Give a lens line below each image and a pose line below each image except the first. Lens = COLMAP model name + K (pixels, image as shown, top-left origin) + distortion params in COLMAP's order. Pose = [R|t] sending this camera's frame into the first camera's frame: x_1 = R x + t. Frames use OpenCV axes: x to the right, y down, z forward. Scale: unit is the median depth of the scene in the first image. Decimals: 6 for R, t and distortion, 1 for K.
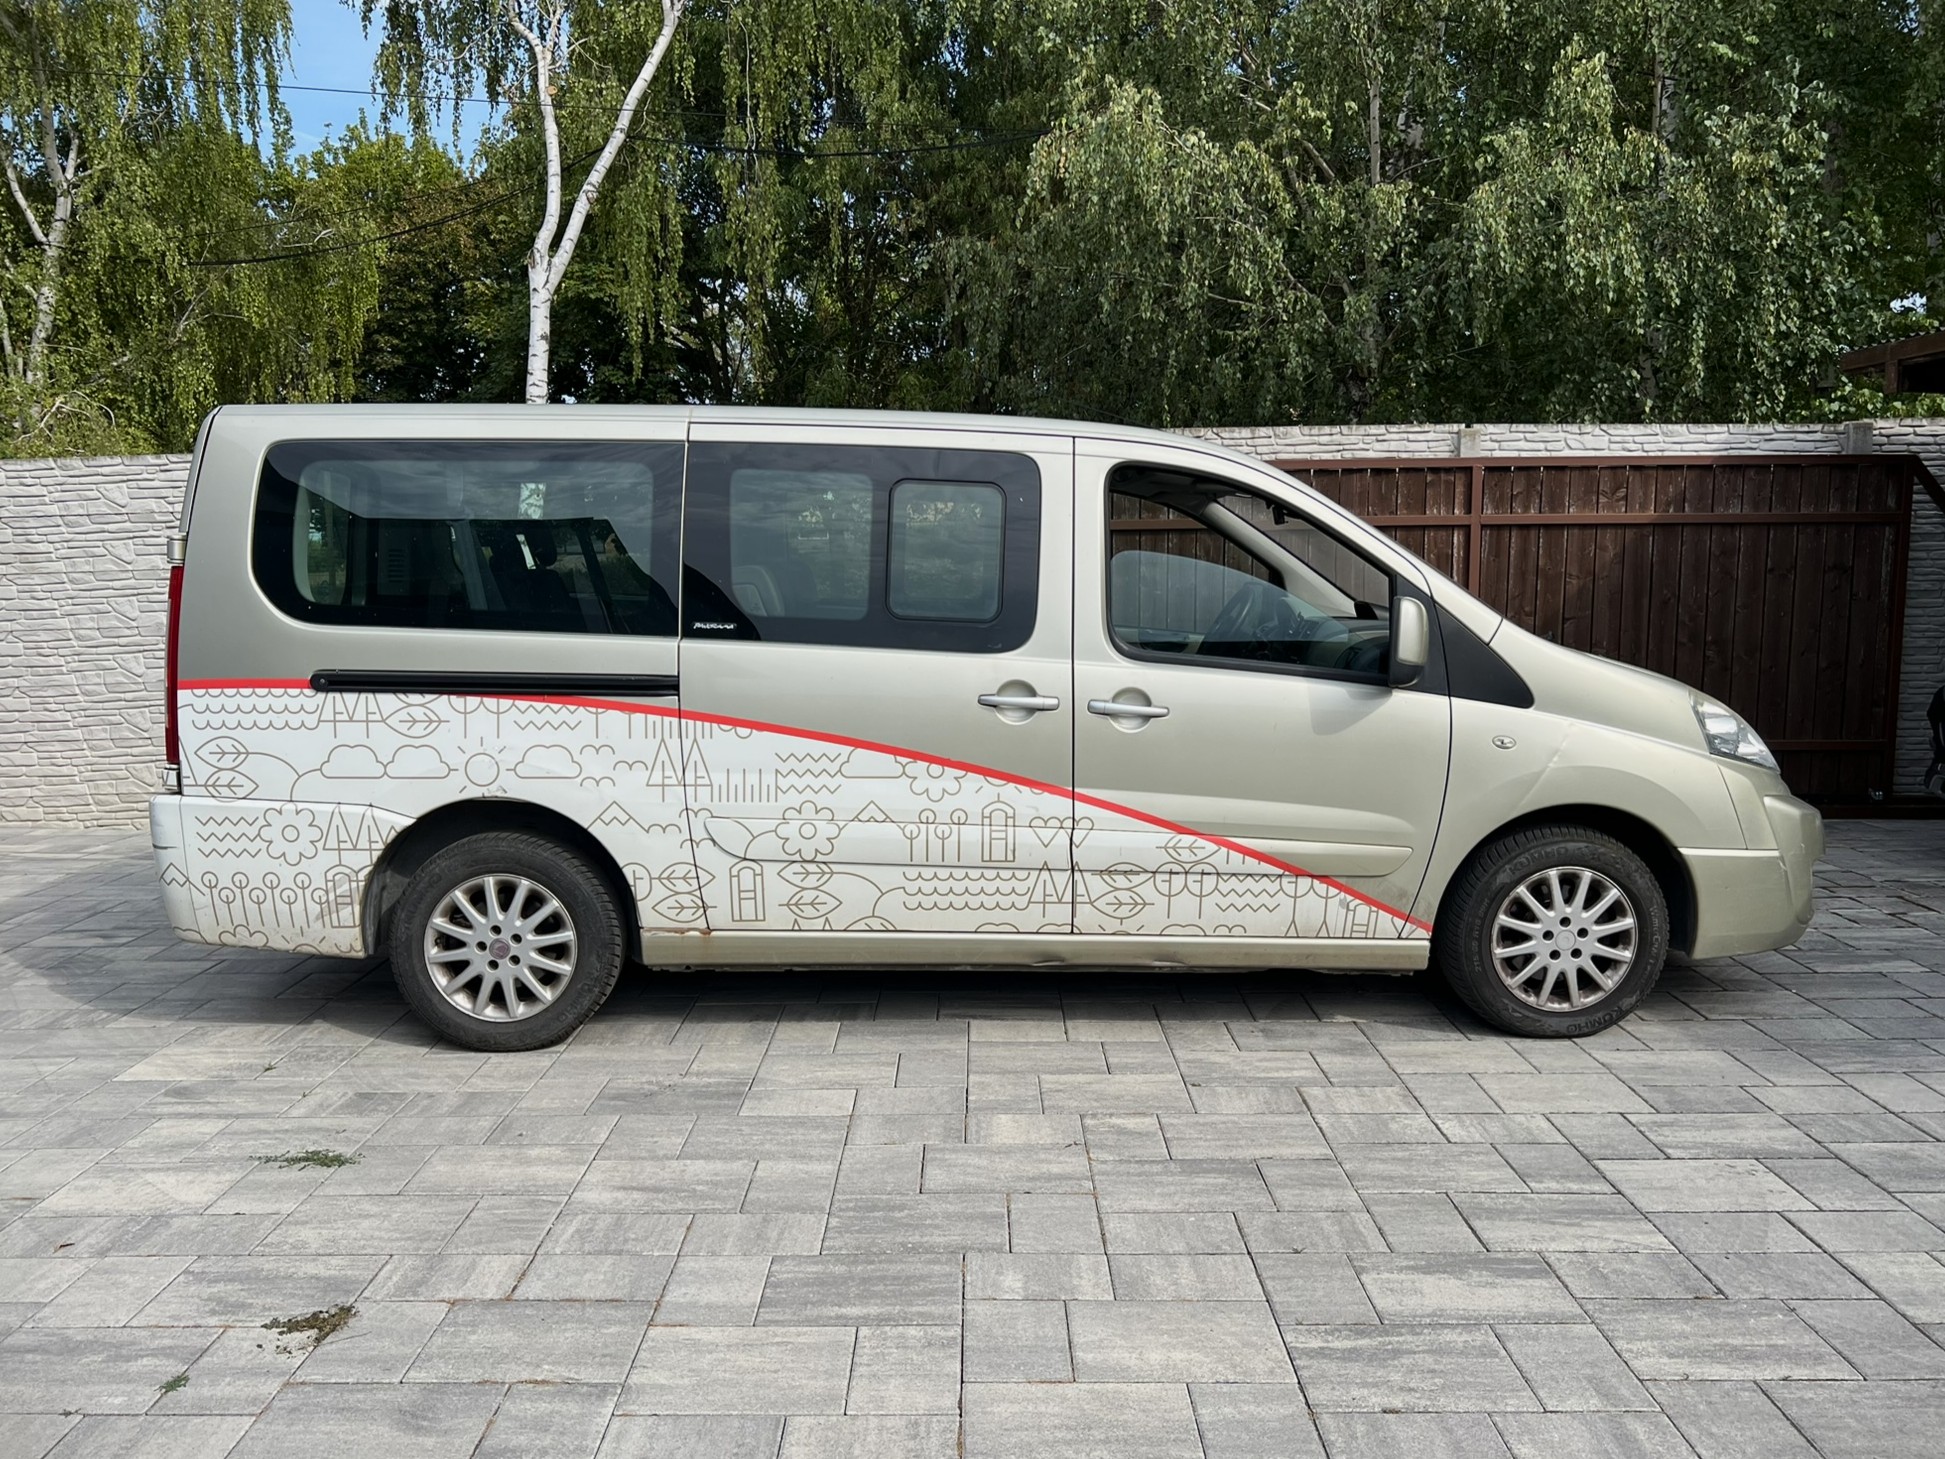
lens RADIAL K [[1527.4, 0, 970.3], [0, 1527.4, 739.6], [0, 0, 1]] dist [0.026300, -0.024192]
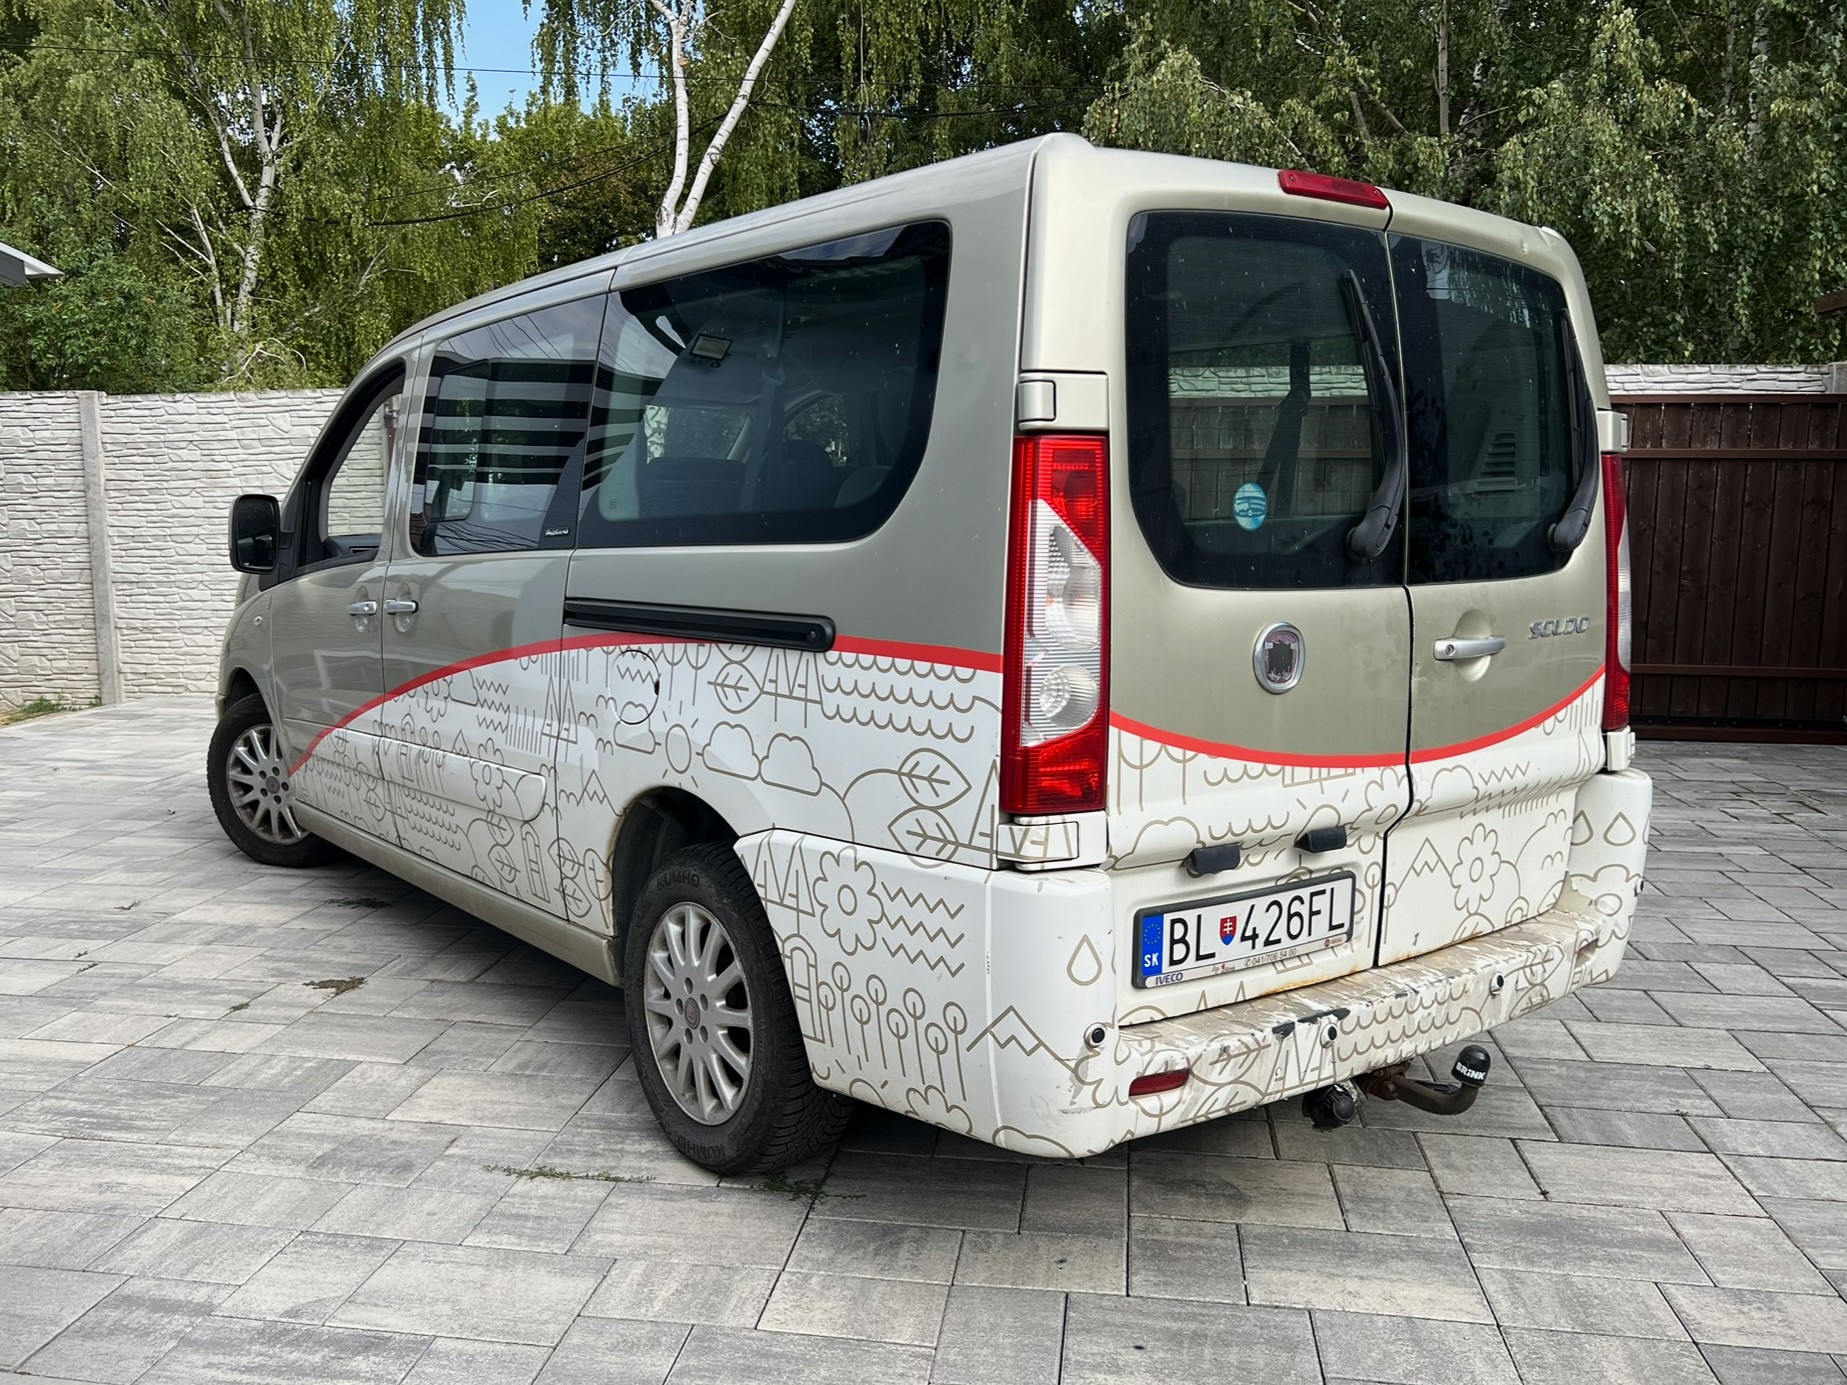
lens RADIAL K [[1515.3, 0, 892.8], [0, 1515.3, 687.2], [0, 0, 1]] dist [0.018198, -0.012099]
pose [[0.989384, 0.031446, -0.141879, 0.076096], [-0.031141, 0.999505, 0.004372, 0.022574], [0.141947, 0.000092, 0.989874, -0.089608]]
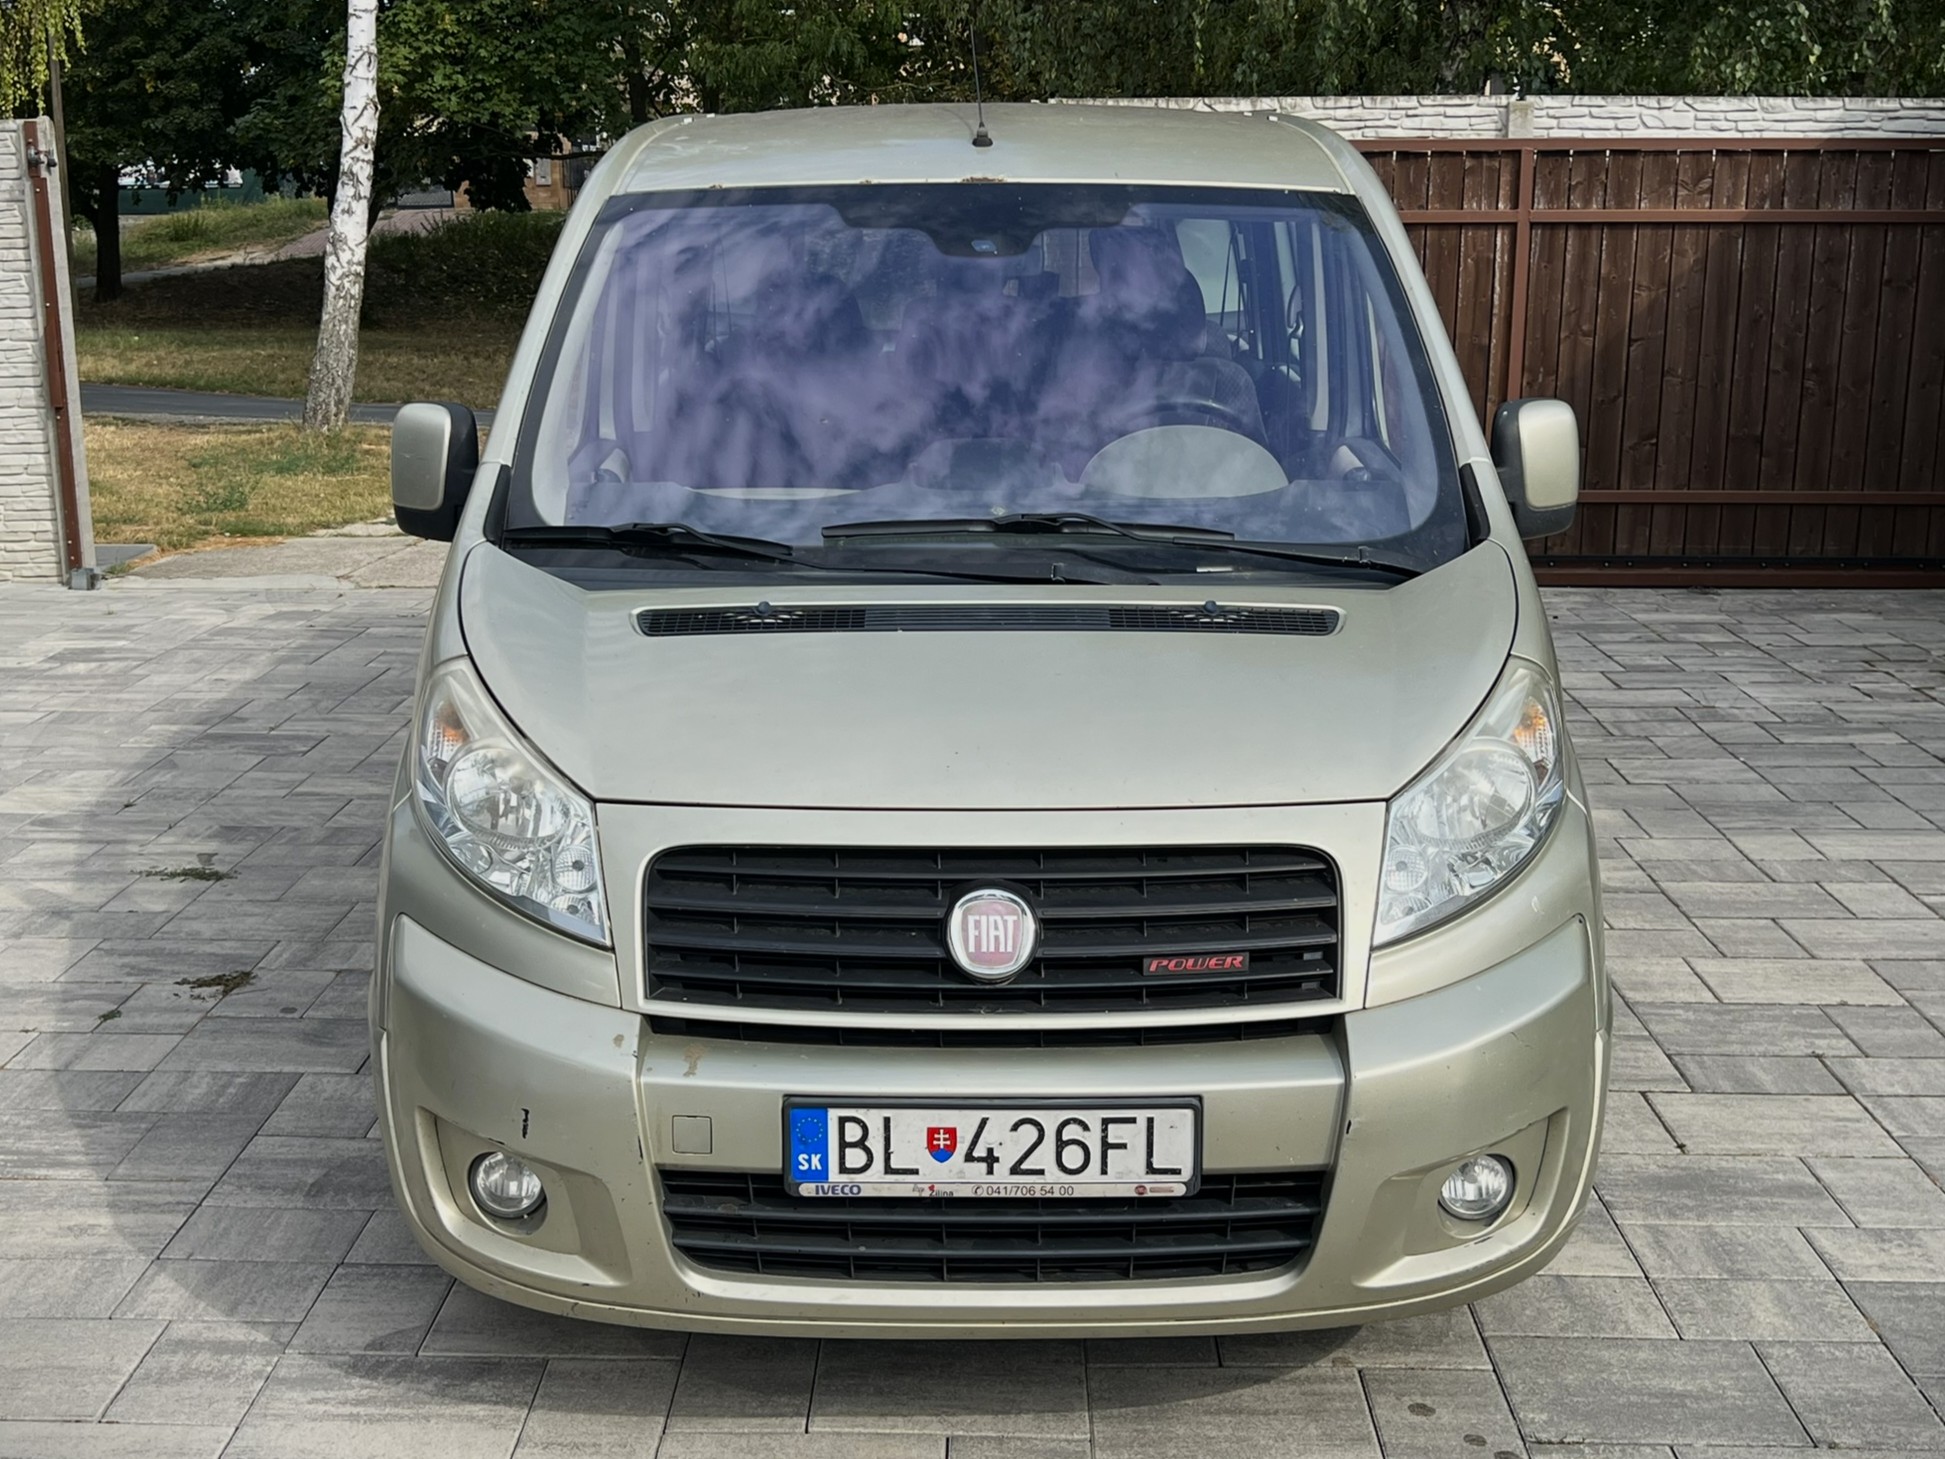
lens RADIAL K [[2227.6, 0, 935.9], [0, 2227.6, 691.2], [0, 0, 1]] dist [0.087378, -0.213468]
pose [[0.999643, 0.012973, -0.023343, 0.038831], [-0.010804, 0.995815, 0.090752, 0.002336], [0.024423, -0.090467, 0.995600, -0.173082]]
